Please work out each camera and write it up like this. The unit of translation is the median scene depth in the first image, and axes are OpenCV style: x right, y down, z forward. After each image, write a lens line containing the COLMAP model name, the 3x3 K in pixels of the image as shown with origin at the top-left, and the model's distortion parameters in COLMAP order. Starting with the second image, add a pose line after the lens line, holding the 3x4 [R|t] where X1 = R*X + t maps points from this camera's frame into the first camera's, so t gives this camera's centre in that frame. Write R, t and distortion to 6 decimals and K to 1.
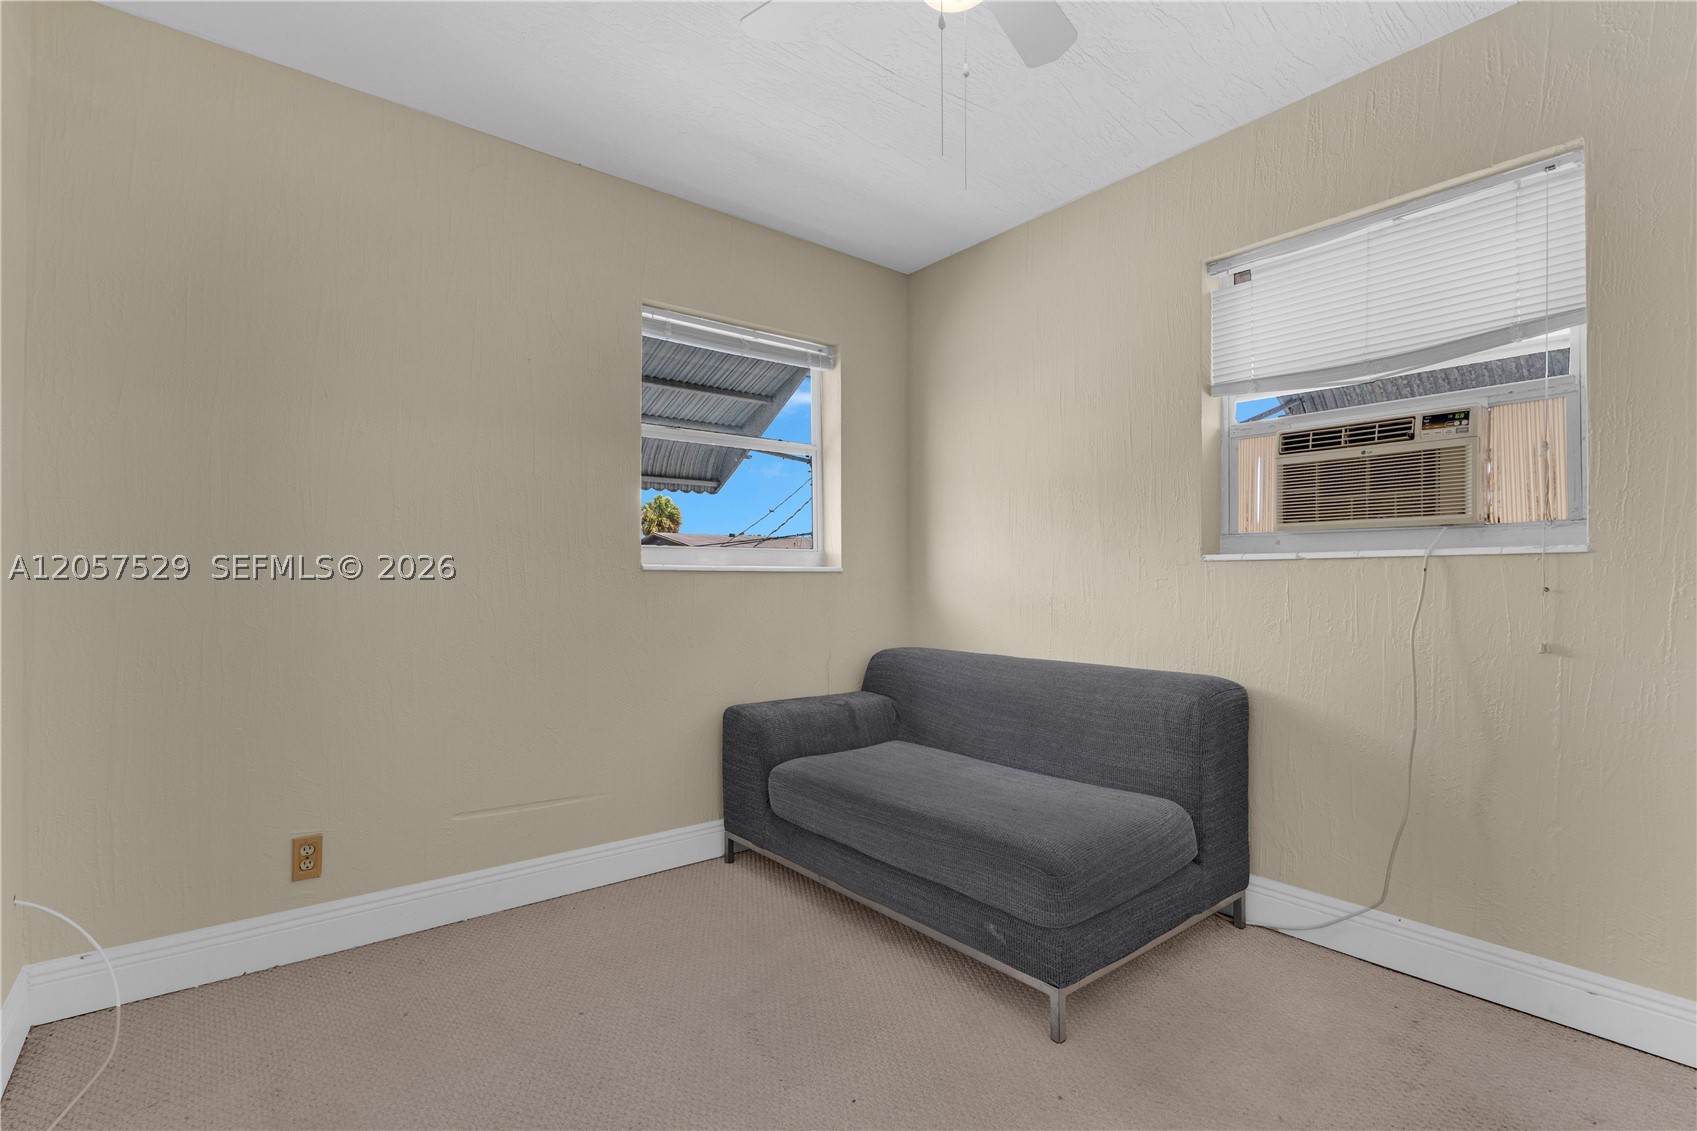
lens RADIAL K [[791.1, 0, 837.6], [0, 791.1, 561.3], [0, 0, 1]] dist [-0.001805, 0.000164]
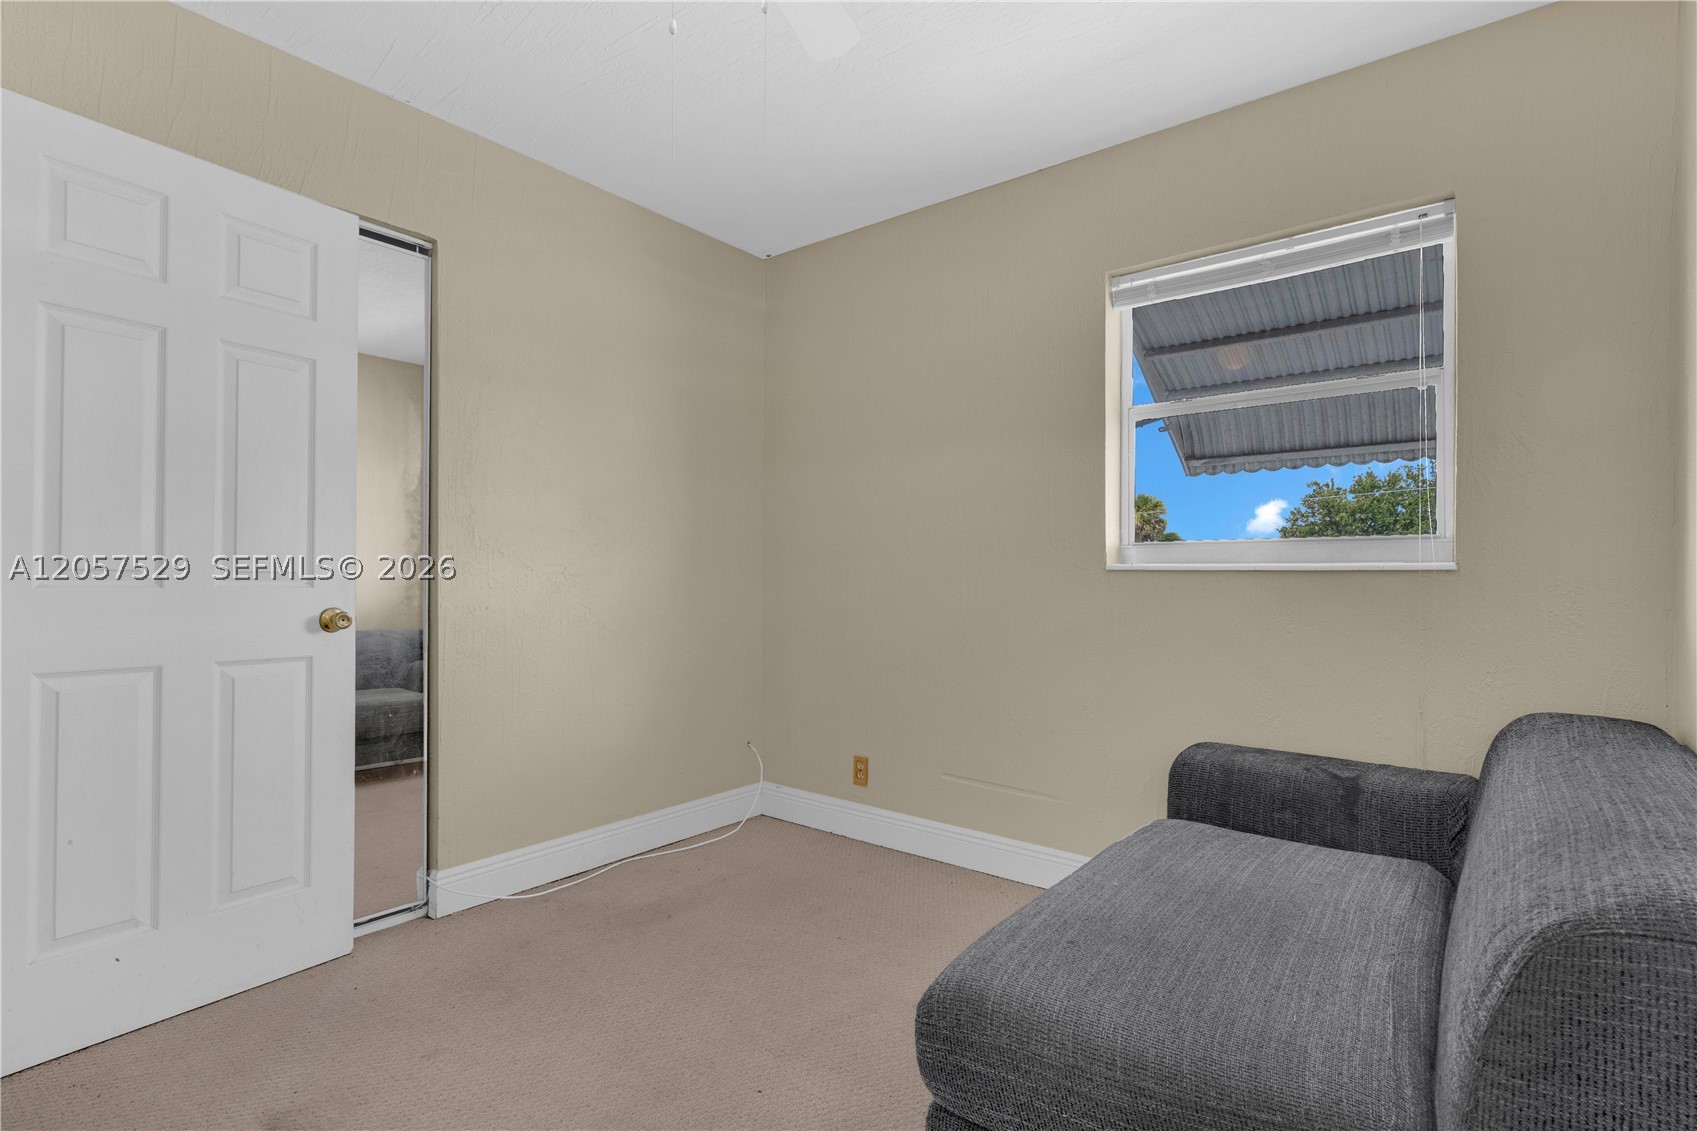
lens RADIAL K [[791.1, 0, 838.5], [0, 791.1, 571.5], [0, 0, 1]] dist [-0.001805, 0.000164]
pose [[0.232846, -0.008158, -0.972479, 0.548052], [0.016498, 0.999854, -0.004437, 0.010733], [0.972374, -0.015011, 0.232946, 0.467529]]
